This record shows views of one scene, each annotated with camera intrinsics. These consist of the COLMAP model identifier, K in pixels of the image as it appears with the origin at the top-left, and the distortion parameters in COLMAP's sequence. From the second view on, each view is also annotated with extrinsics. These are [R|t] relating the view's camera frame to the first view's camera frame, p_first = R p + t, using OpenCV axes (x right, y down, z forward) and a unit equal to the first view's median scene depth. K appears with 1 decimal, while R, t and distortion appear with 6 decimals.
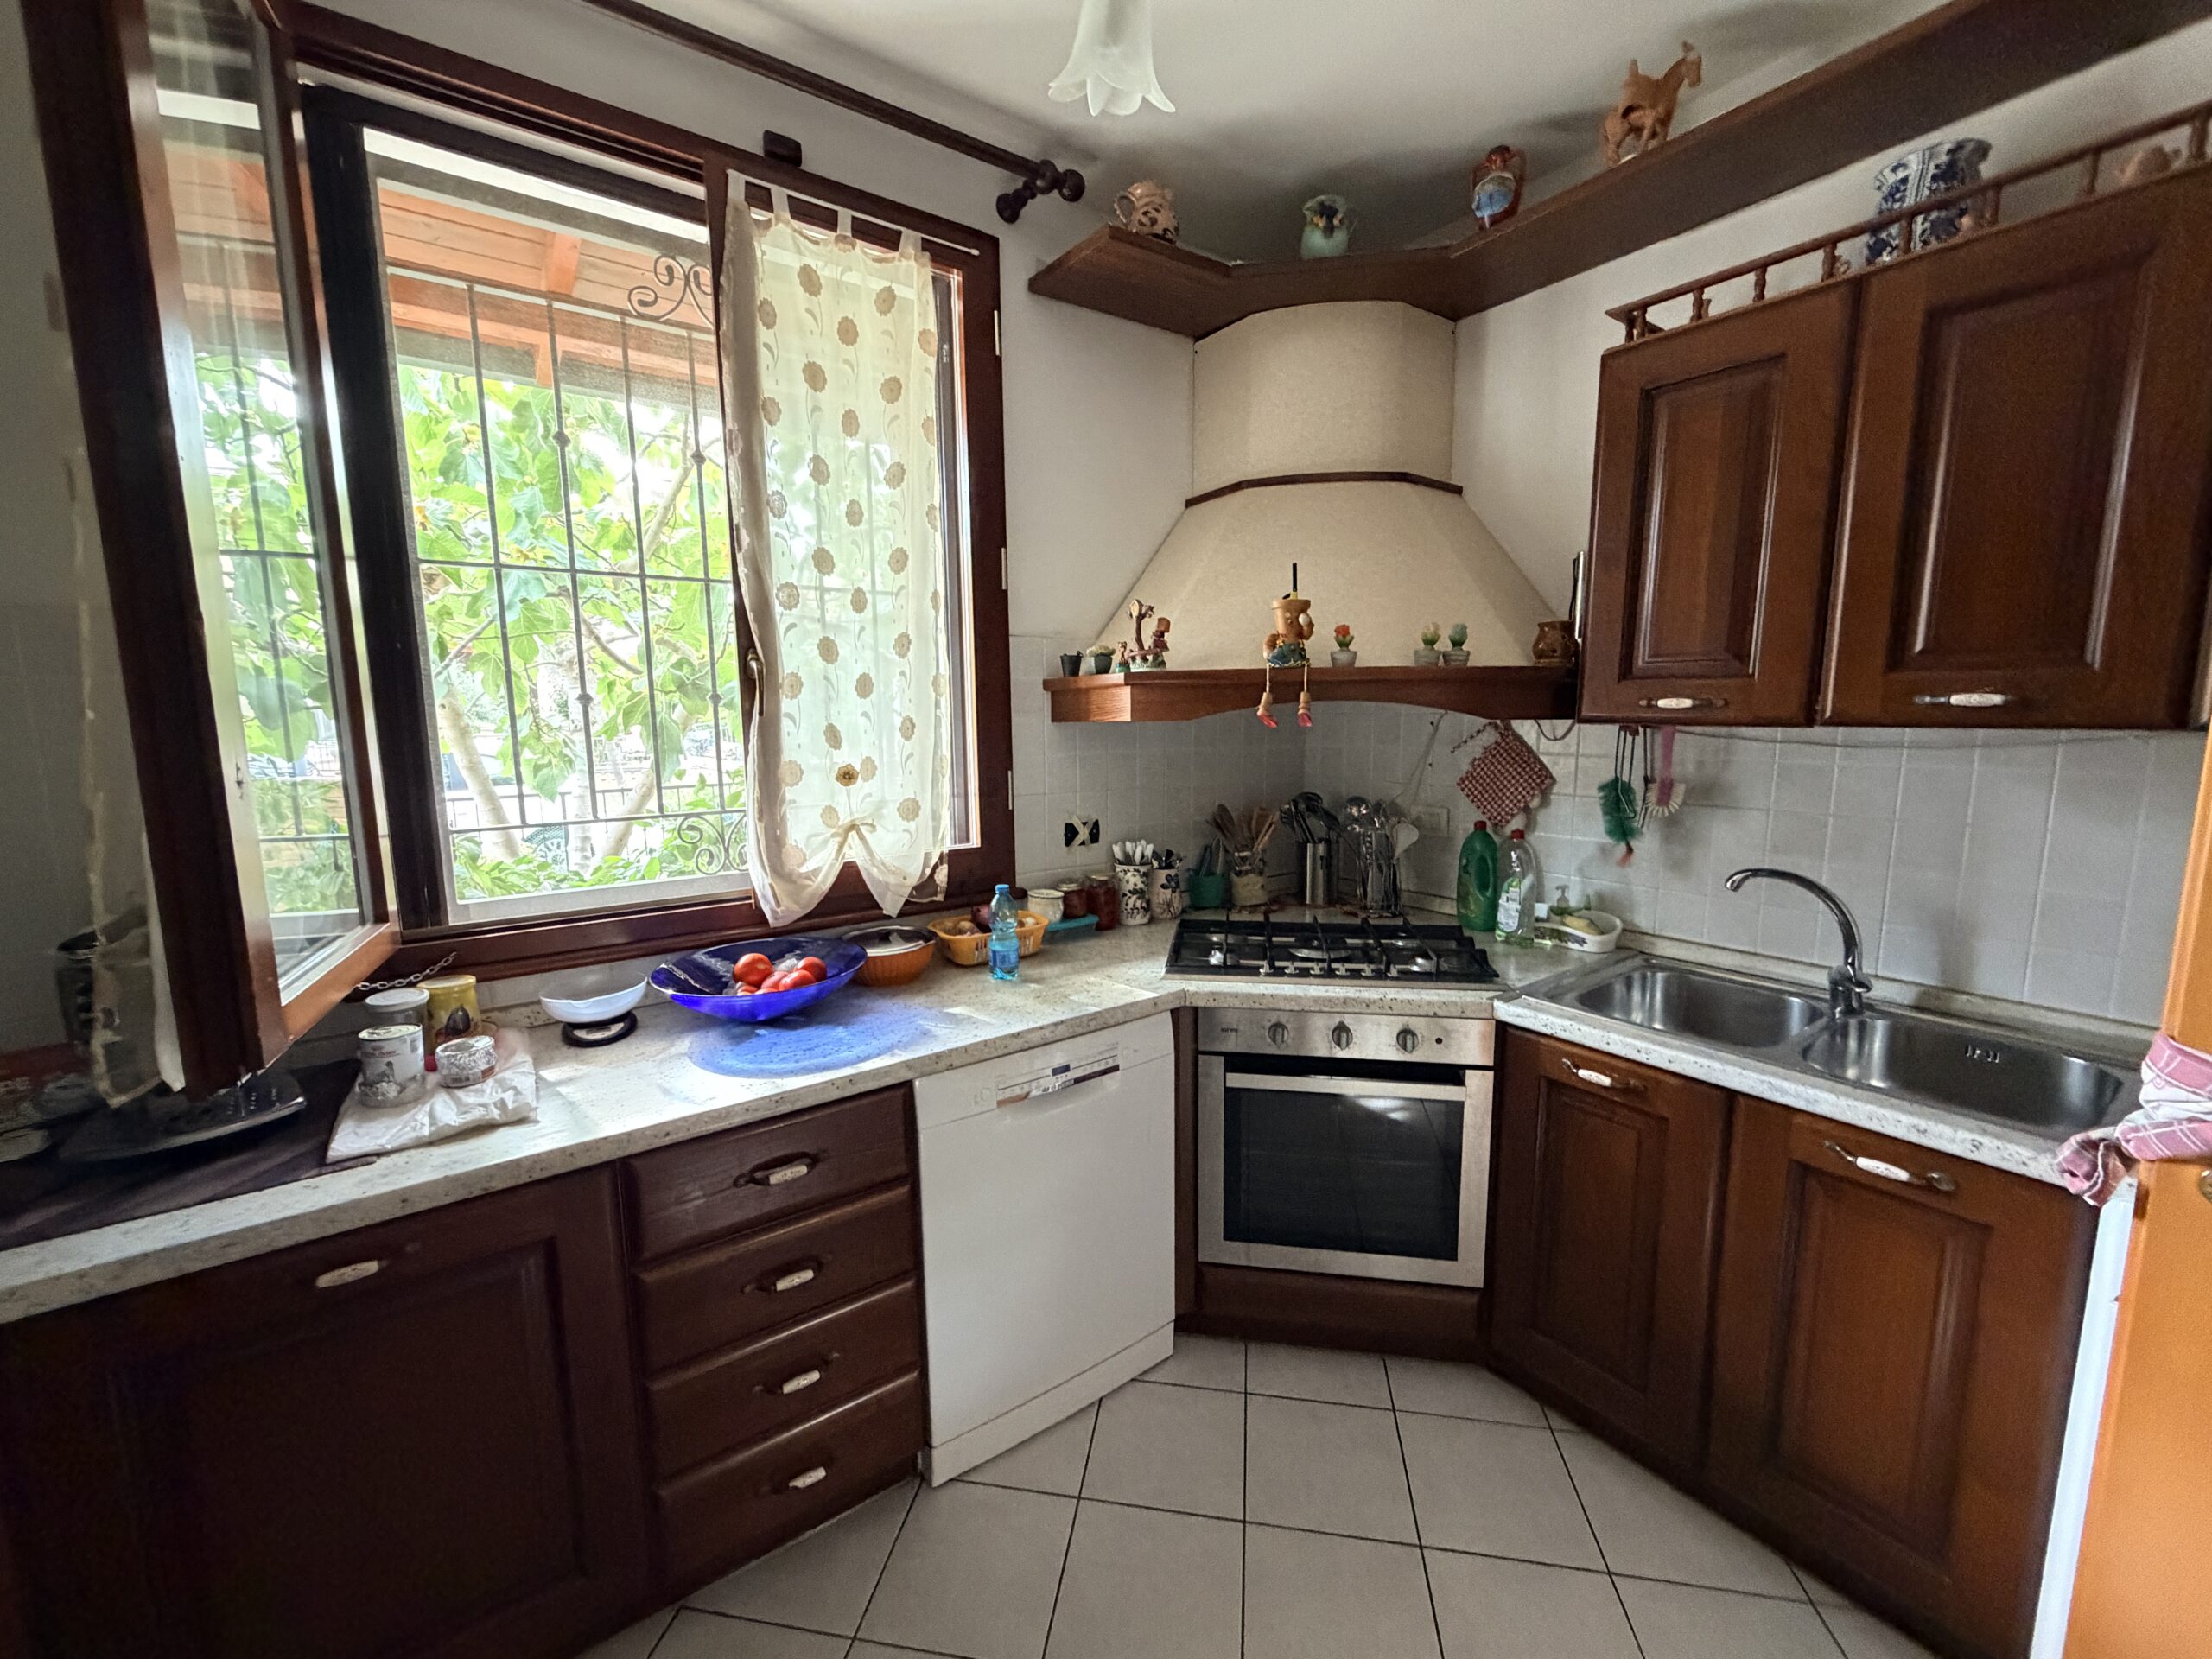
lens RADIAL K [[880.6, 0, 1104.4], [0, 880.6, 829.4], [0, 0, 1]] dist [0.001509, -0.000224]
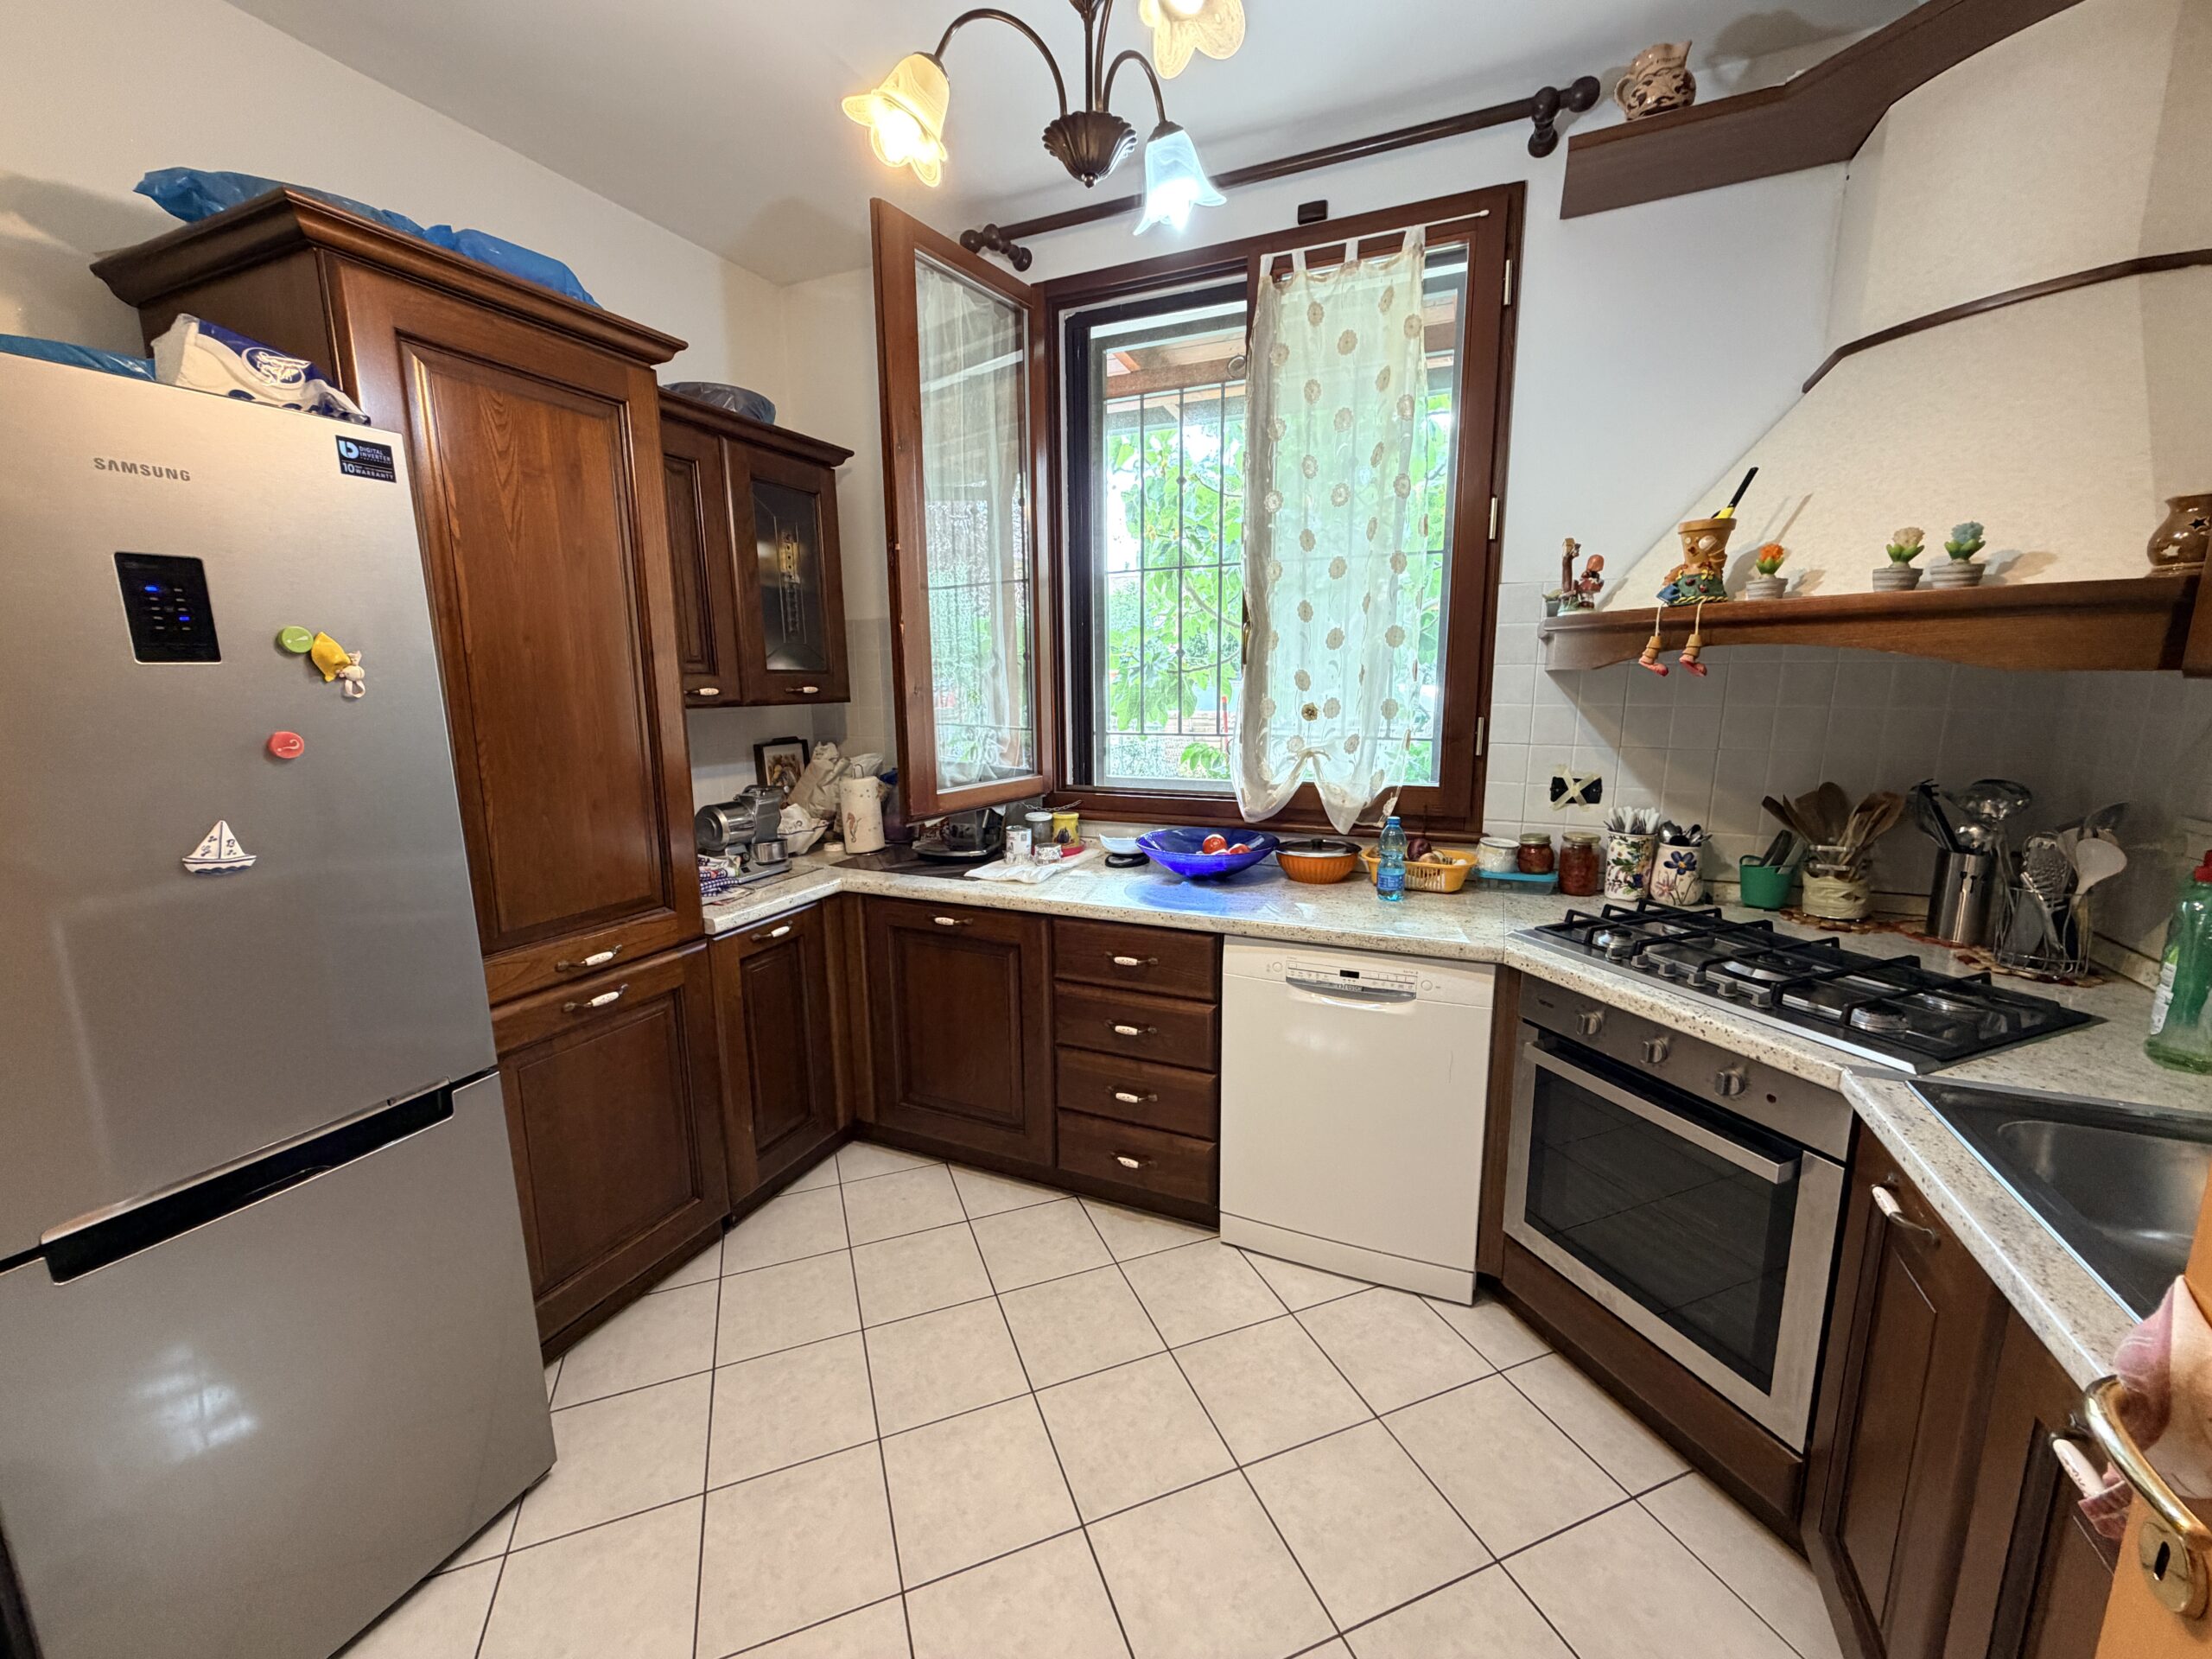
lens RADIAL K [[880.6, 0, 1101.1], [0, 880.6, 828.7], [0, 0, 1]] dist [0.001509, -0.000224]
pose [[0.509932, 0.157374, -0.845696, 0.640483], [-0.110539, 0.986960, 0.117010, -0.011661], [0.853083, 0.033815, 0.520679, 0.102775]]
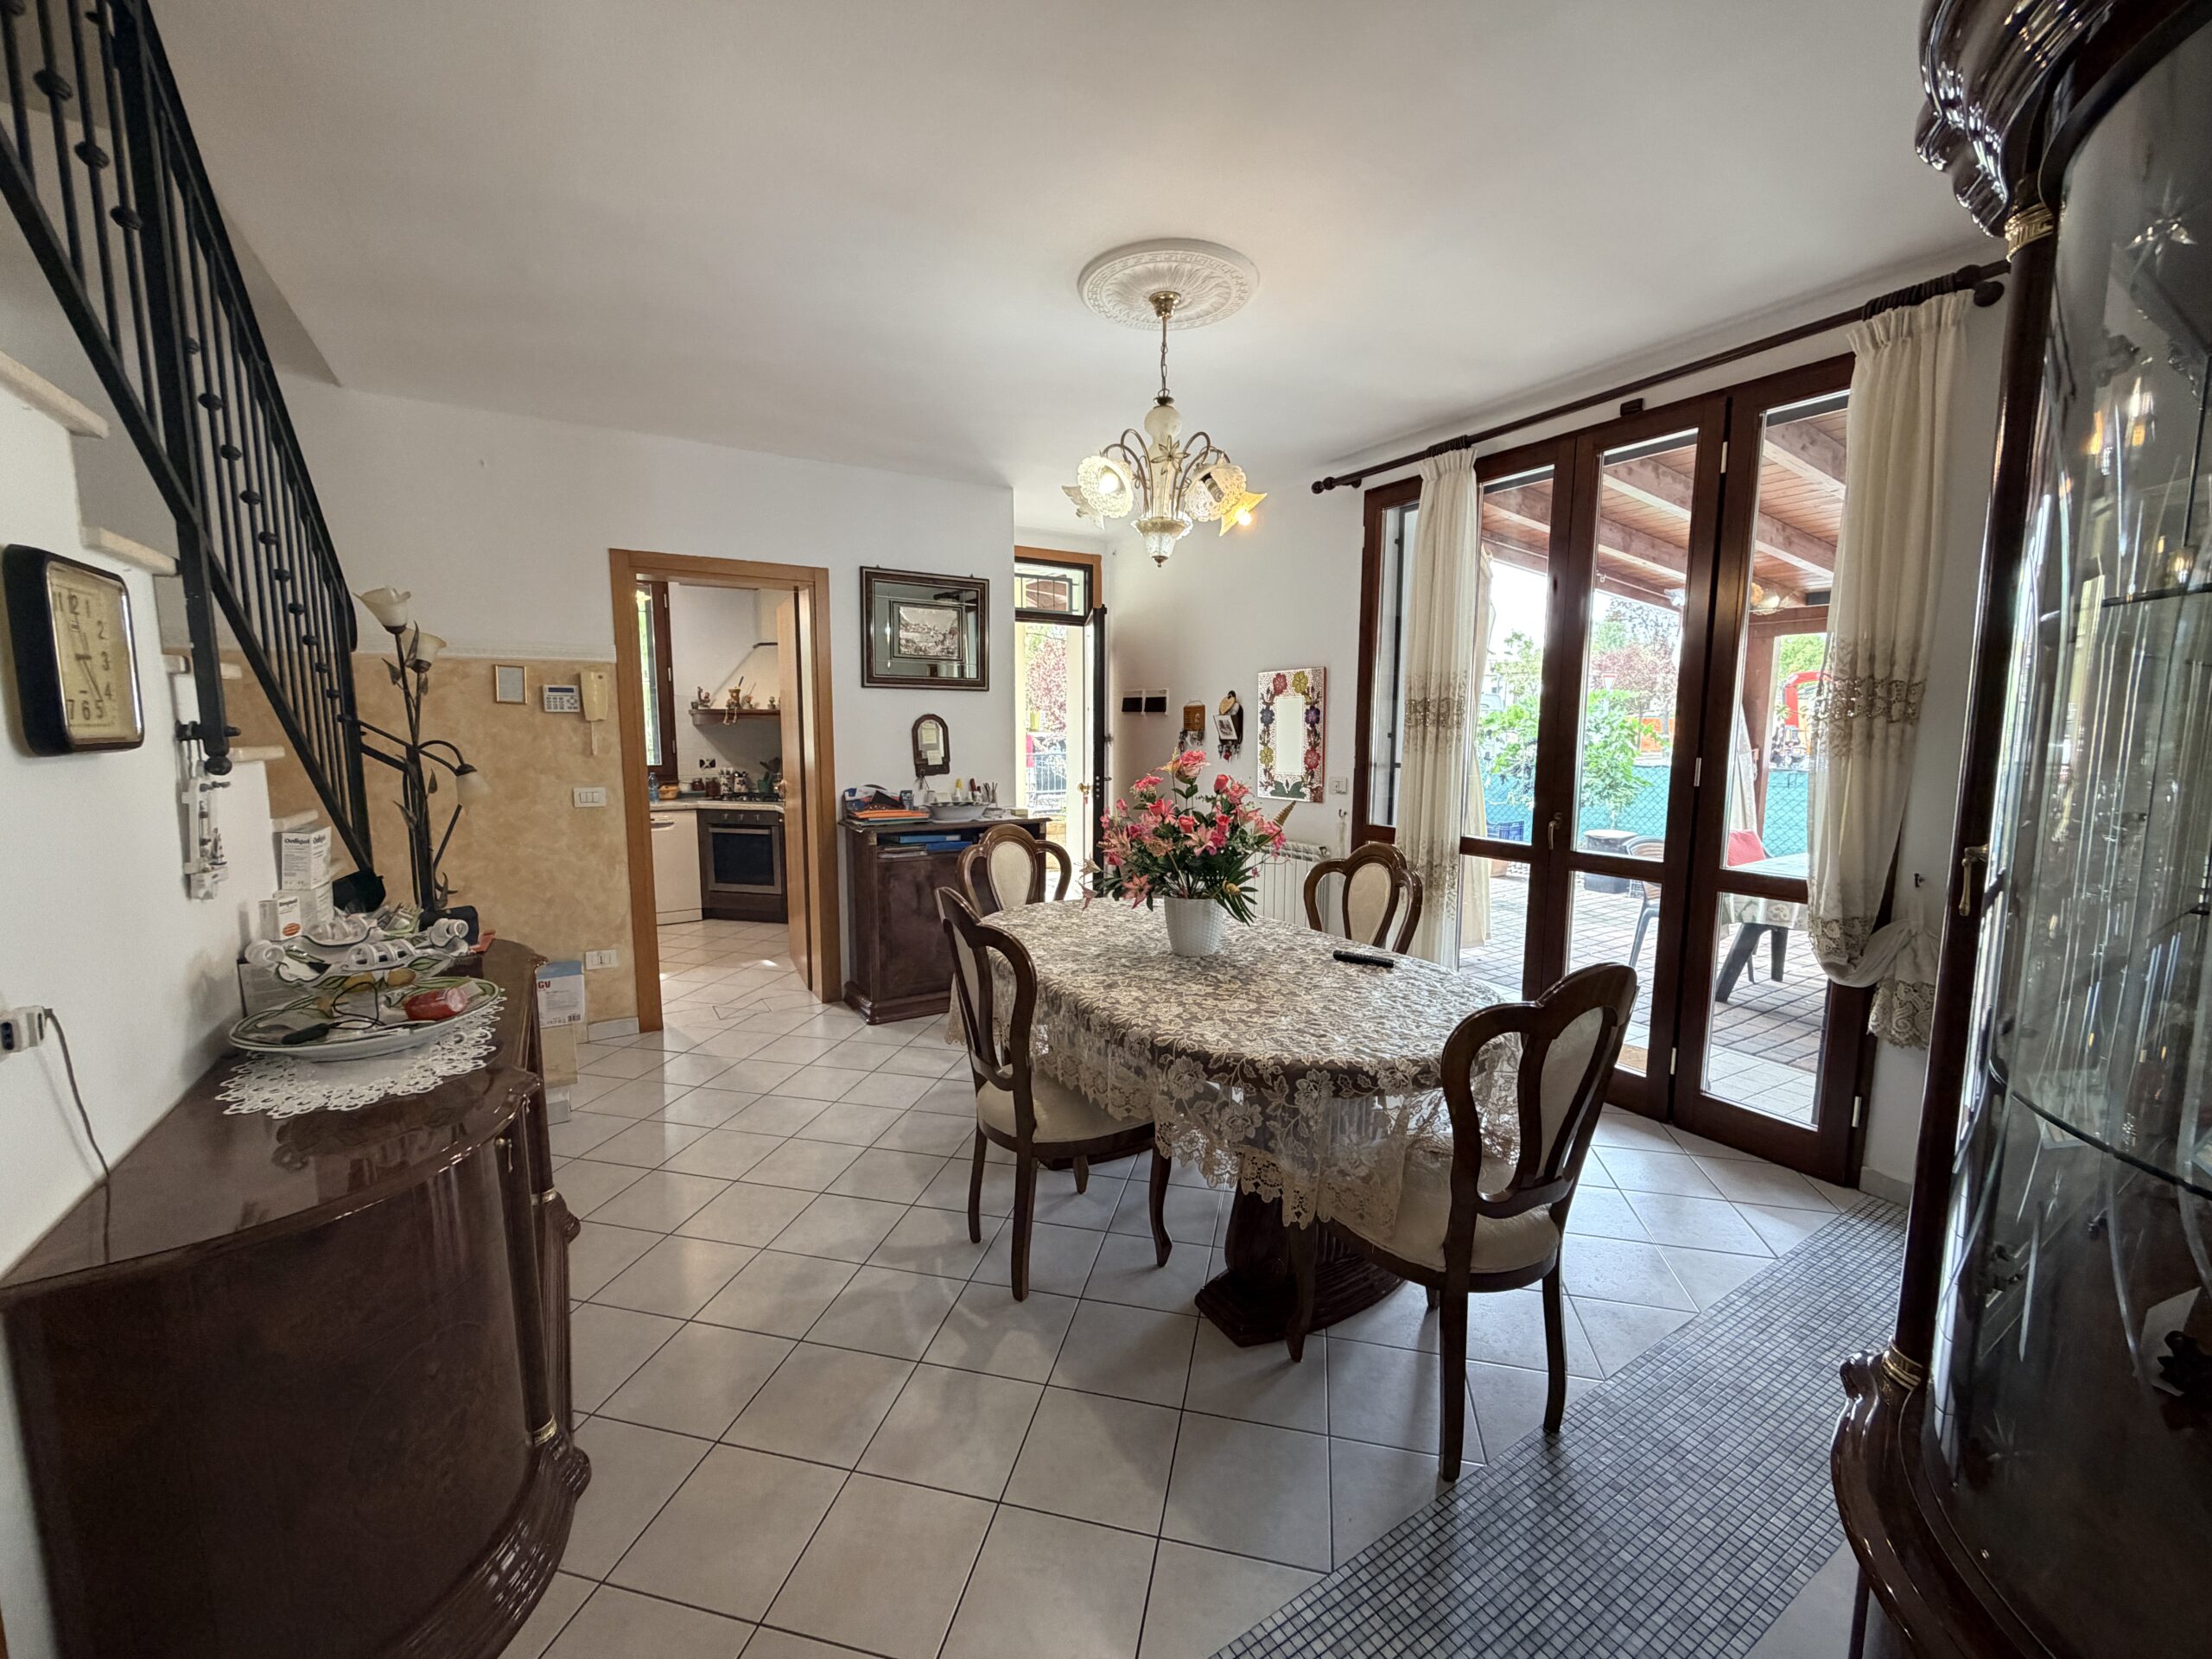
lens RADIAL K [[880.6, 0, 1101.6], [0, 880.6, 826.0], [0, 0, 1]] dist [0.001509, -0.000224]
pose [[0.998032, 0.018657, -0.059865, 1.777656], [-0.019684, 0.999668, -0.016604, 0.285381], [0.059535, 0.017750, 0.998068, -2.214988]]
